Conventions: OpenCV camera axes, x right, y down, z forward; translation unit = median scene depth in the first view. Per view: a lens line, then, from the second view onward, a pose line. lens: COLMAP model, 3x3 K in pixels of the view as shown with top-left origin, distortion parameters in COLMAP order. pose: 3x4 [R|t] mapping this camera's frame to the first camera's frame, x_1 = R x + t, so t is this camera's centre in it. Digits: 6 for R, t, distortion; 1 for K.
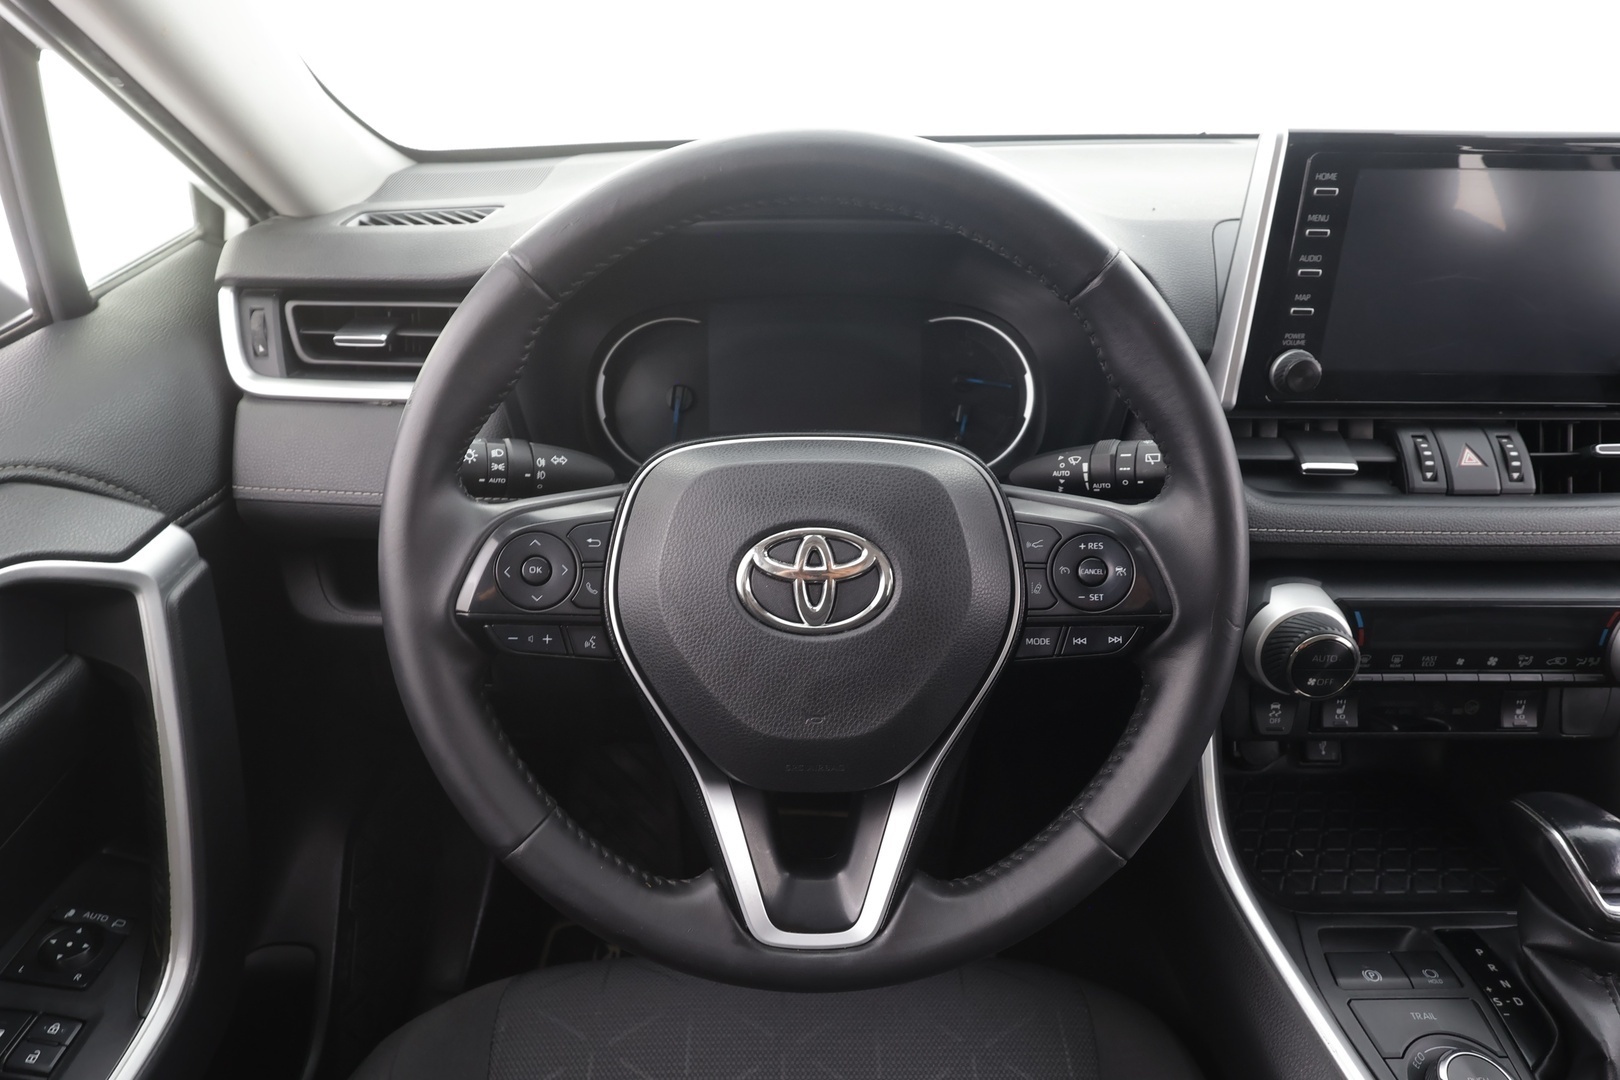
lens RADIAL K [[969.2, 0, 810.6], [0, 969.2, 543.7], [0, 0, 1]] dist [0.002927, -0.001623]
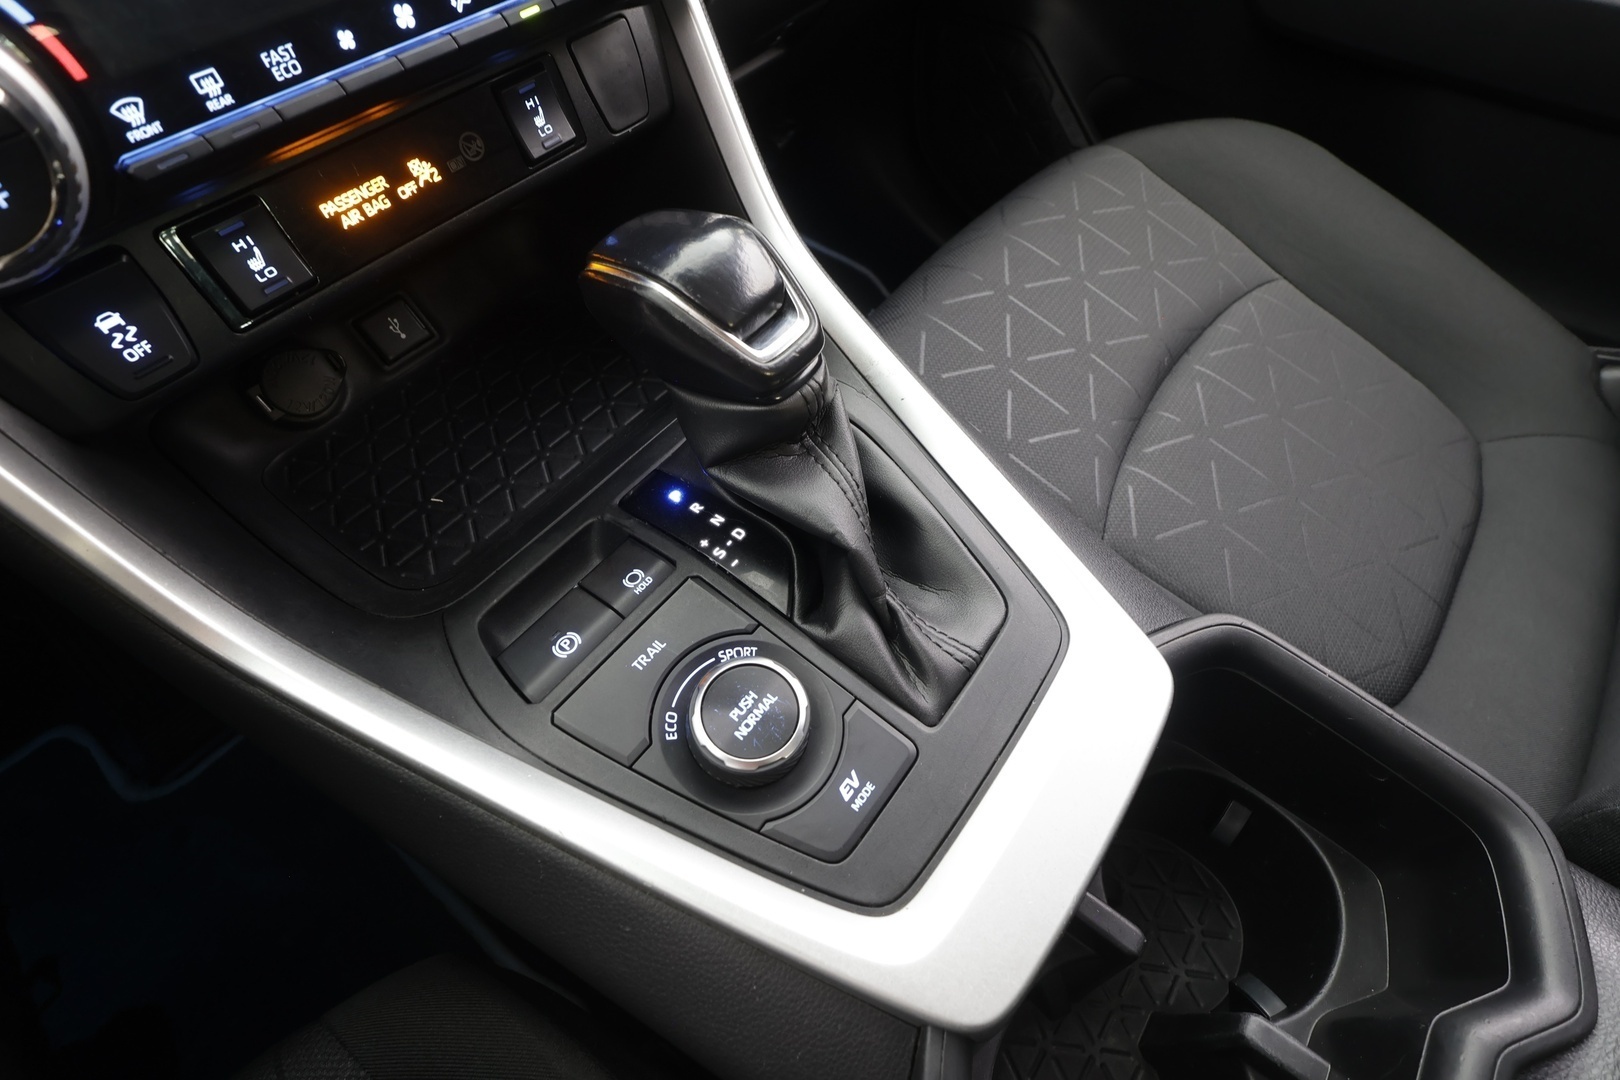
lens RADIAL K [[771.6, 0, 810.0], [0, 771.6, 540.0], [0, 0, 1]] dist [0.007798, 0.000441]
pose [[0.612141, -0.642888, 0.460411, 0.498216], [0.384530, 0.750781, 0.537089, 0.194901], [-0.690956, -0.151733, 0.706794, 0.566795]]
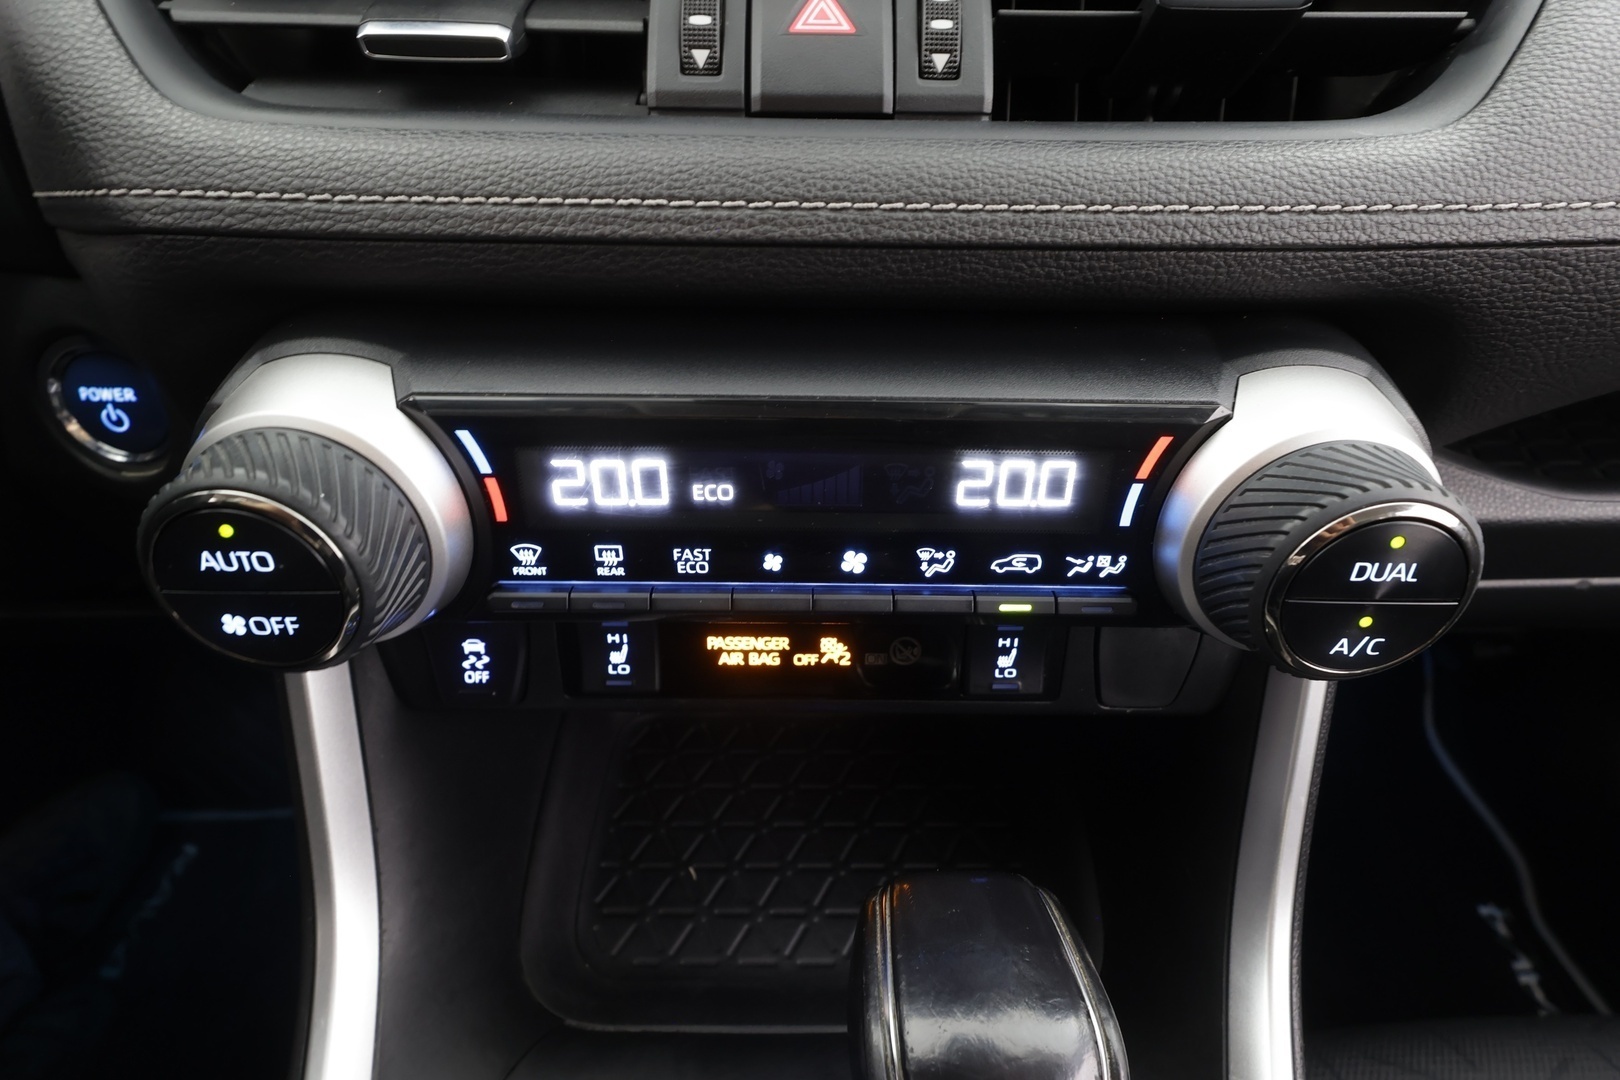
lens RADIAL K [[775.2, 0, 809.5], [0, 775.2, 530.1], [0, 0, 1]] dist [0.022244, 0.001093]
pose [[0.999912, 0.009250, -0.009556, 0.714827], [-0.007823, 0.990132, 0.139918, 0.066628], [0.010756, -0.139831, 0.990117, 0.716502]]
